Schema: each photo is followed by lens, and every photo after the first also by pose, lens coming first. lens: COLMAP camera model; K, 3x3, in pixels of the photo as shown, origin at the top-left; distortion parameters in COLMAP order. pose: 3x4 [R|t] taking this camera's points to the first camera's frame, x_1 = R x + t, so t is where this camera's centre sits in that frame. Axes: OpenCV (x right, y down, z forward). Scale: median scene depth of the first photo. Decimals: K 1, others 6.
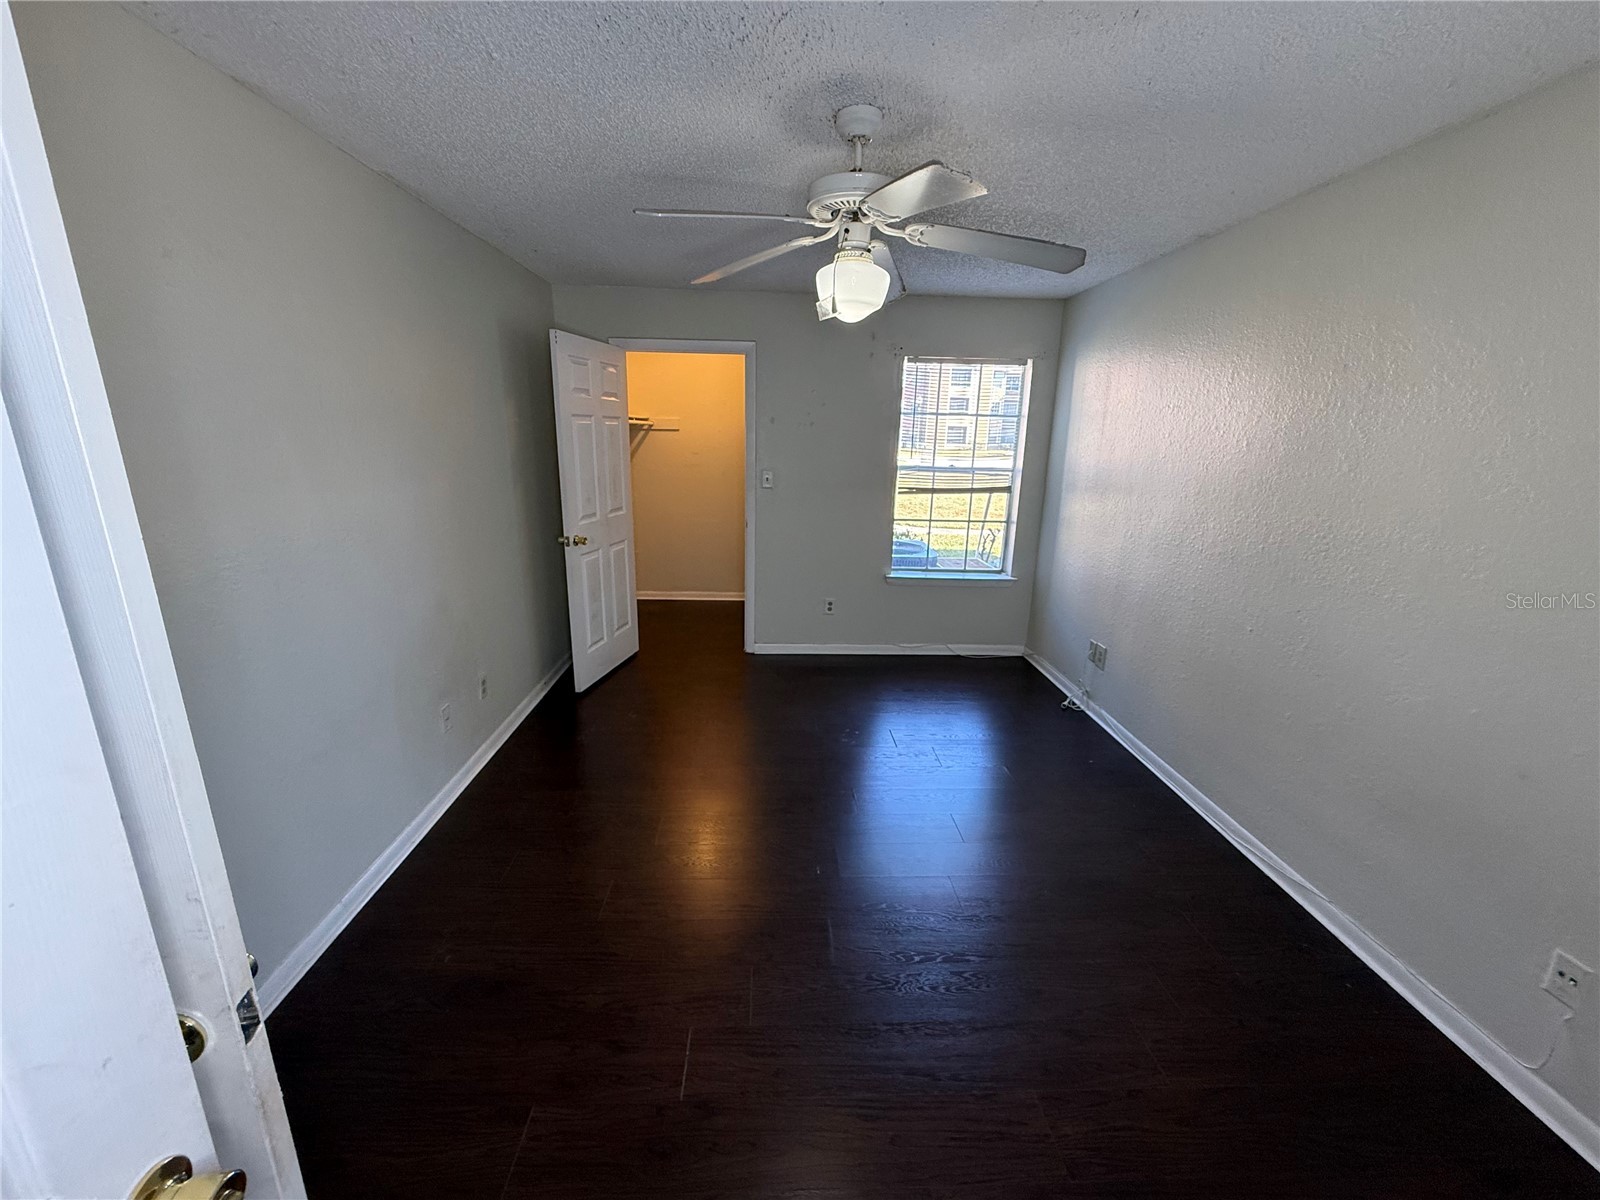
lens RADIAL K [[636.9, 0, 793.6], [0, 636.9, 601.2], [0, 0, 1]] dist [-0.000183, 0.000366]
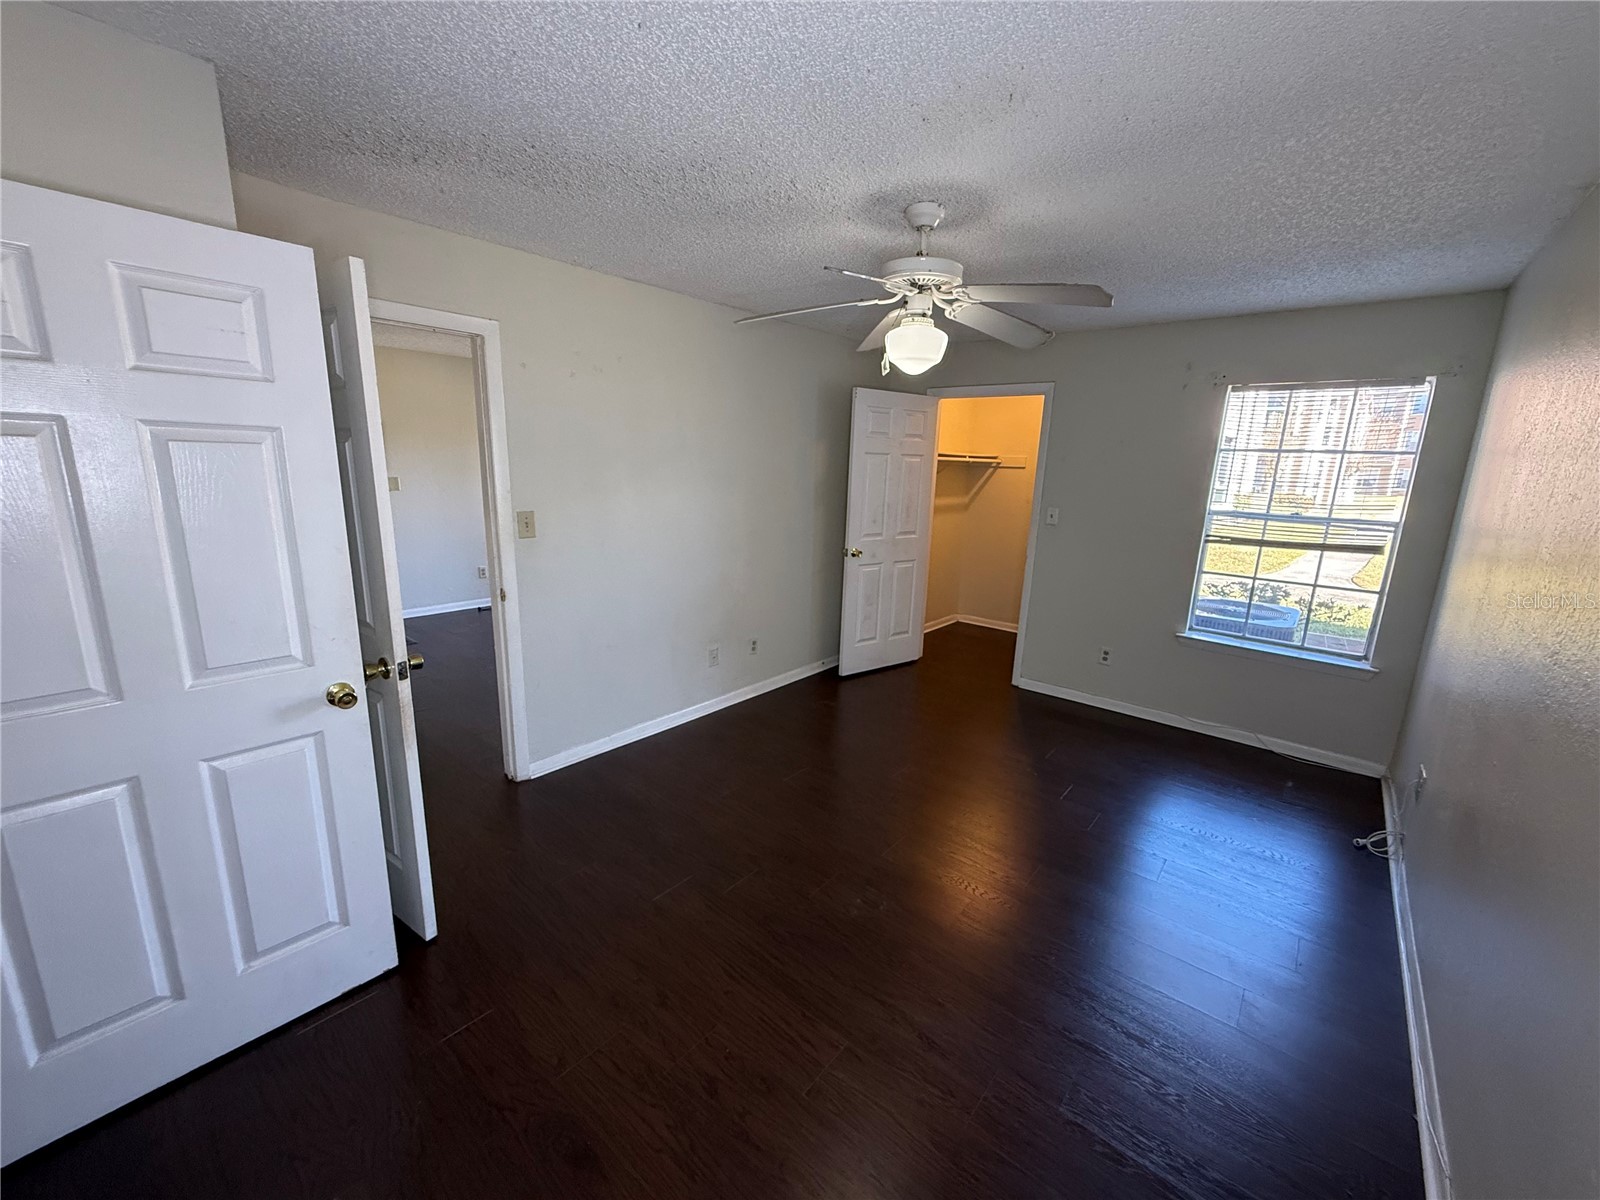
lens RADIAL K [[636.9, 0, 799.2], [0, 636.9, 601.1], [0, 0, 1]] dist [-0.000183, 0.000366]
pose [[0.741073, 0.147795, -0.654956, 0.326347], [-0.187144, 0.982282, 0.009908, 0.004130], [0.644817, 0.115228, 0.755602, 0.003081]]
